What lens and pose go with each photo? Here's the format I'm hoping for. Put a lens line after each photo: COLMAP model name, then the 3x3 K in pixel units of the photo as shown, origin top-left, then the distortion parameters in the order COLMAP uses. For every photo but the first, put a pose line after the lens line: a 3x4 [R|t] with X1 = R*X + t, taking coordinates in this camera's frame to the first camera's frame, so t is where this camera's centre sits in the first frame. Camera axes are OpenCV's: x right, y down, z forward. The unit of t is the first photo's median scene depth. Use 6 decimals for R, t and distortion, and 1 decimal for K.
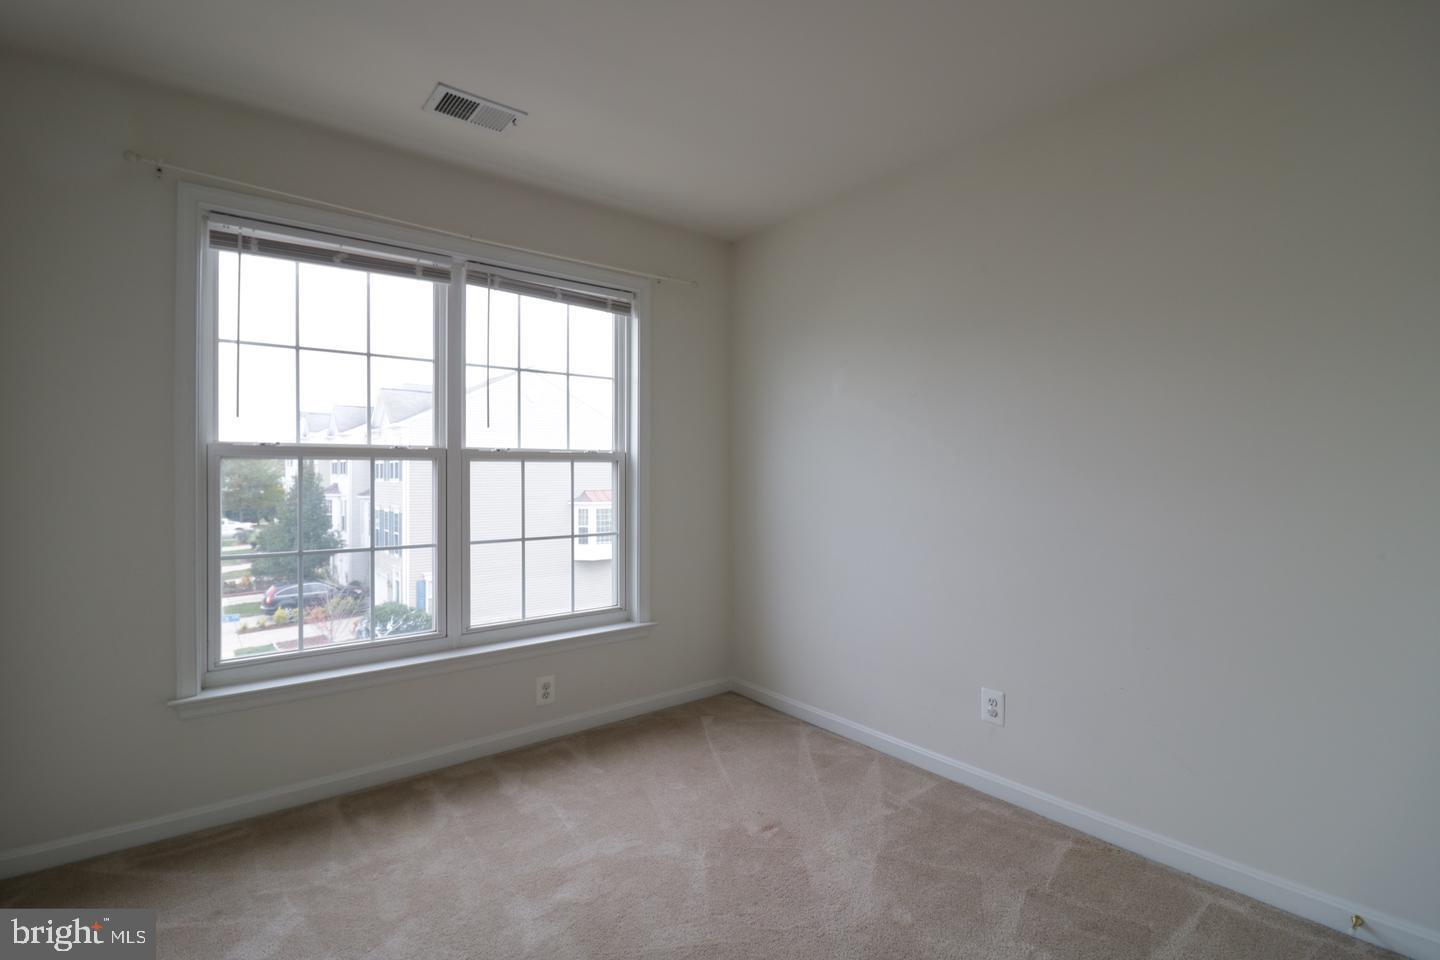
lens RADIAL K [[666.3, 0, 735.3], [0, 666.3, 476.0], [0, 0, 1]] dist [-0.011231, -0.002300]
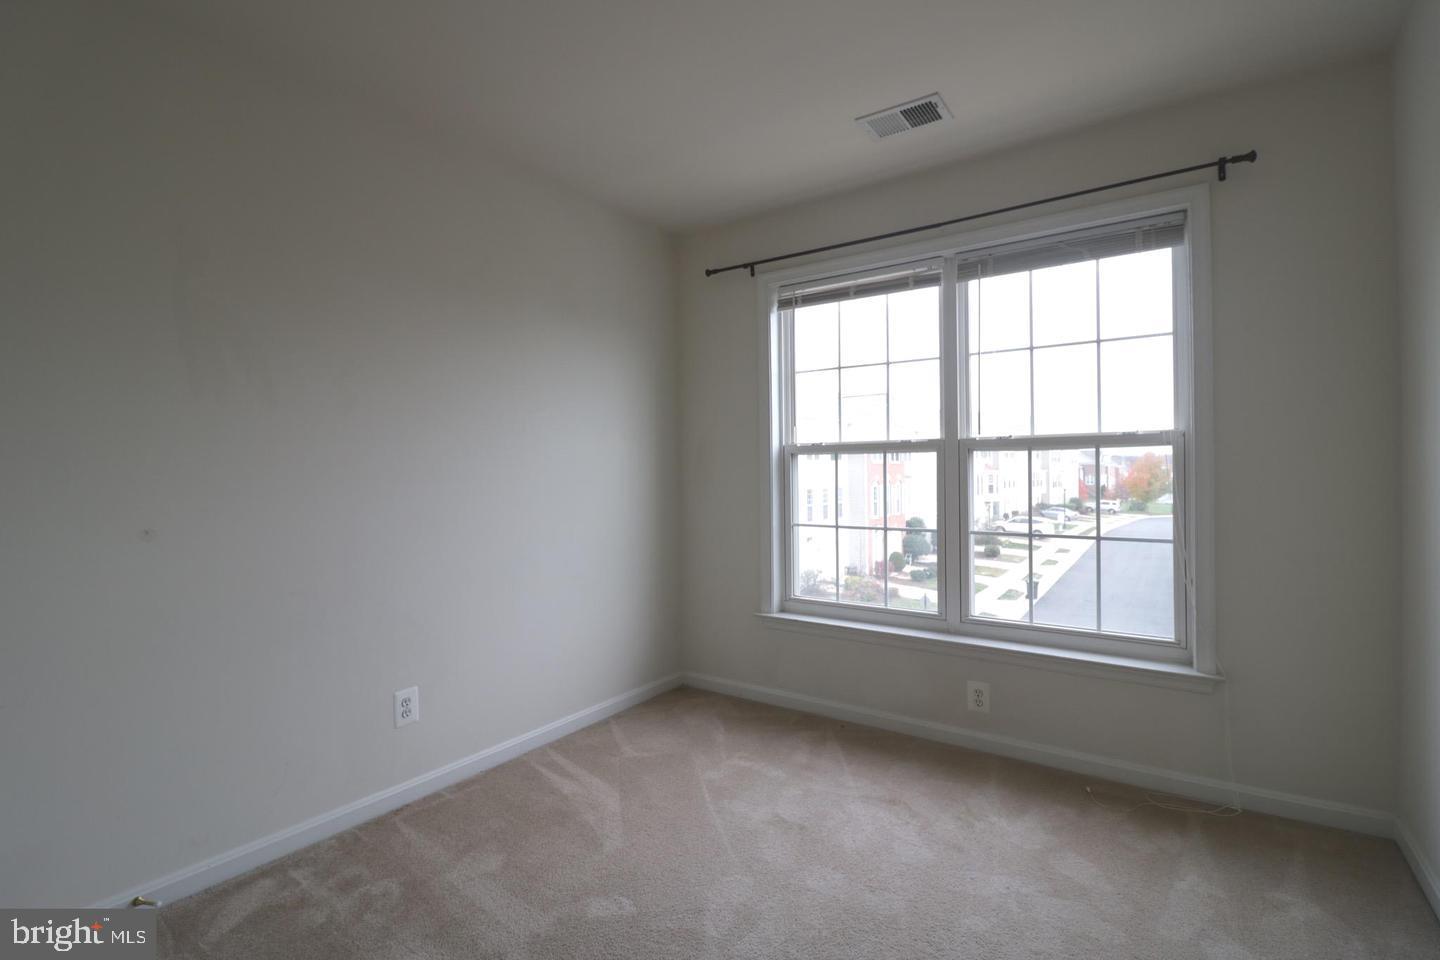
lens RADIAL K [[666.3, 0, 733.6], [0, 666.3, 473.8], [0, 0, 1]] dist [-0.011231, -0.002300]
pose [[0.273251, 0.009491, -0.961896, 0.482515], [0.007344, 0.999902, 0.011953, -0.003505], [0.961915, -0.010330, 0.273154, 0.394864]]
